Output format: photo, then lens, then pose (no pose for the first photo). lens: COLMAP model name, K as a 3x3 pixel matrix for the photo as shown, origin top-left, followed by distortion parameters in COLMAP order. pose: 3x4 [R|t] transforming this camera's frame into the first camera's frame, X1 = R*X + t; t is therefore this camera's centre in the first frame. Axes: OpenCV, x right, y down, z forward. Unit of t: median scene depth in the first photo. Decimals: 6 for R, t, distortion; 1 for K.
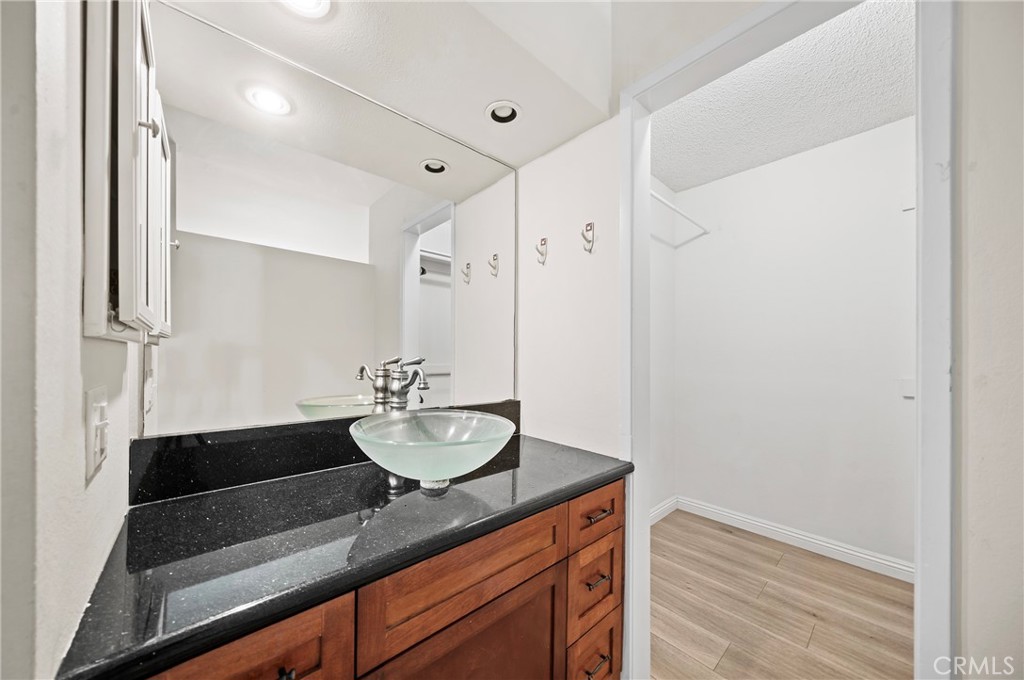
lens RADIAL K [[356.0, 0, 508.3], [0, 356.0, 365.6], [0, 0, 1]] dist [-0.001474, -0.000448]
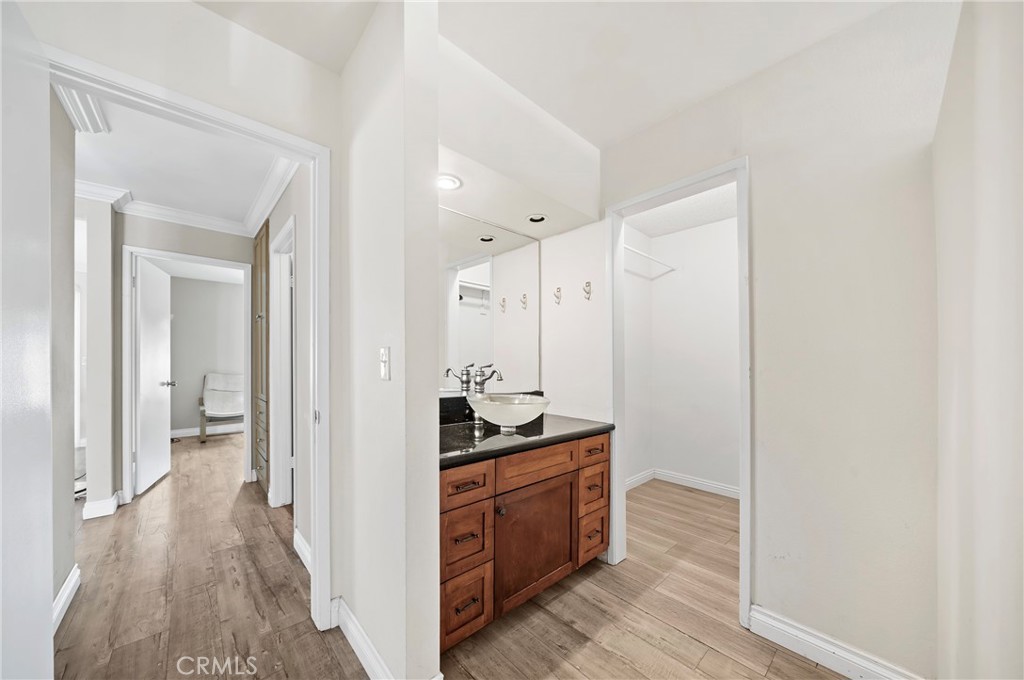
lens RADIAL K [[353.8, 0, 511.2], [0, 353.8, 355.8], [0, 0, 1]] dist [-0.003671, 0.000627]
pose [[0.999841, 0.002289, 0.017668, -0.182353], [-0.001500, 0.999008, -0.044506, 0.018428], [-0.017752, 0.044473, 0.998853, -0.723636]]
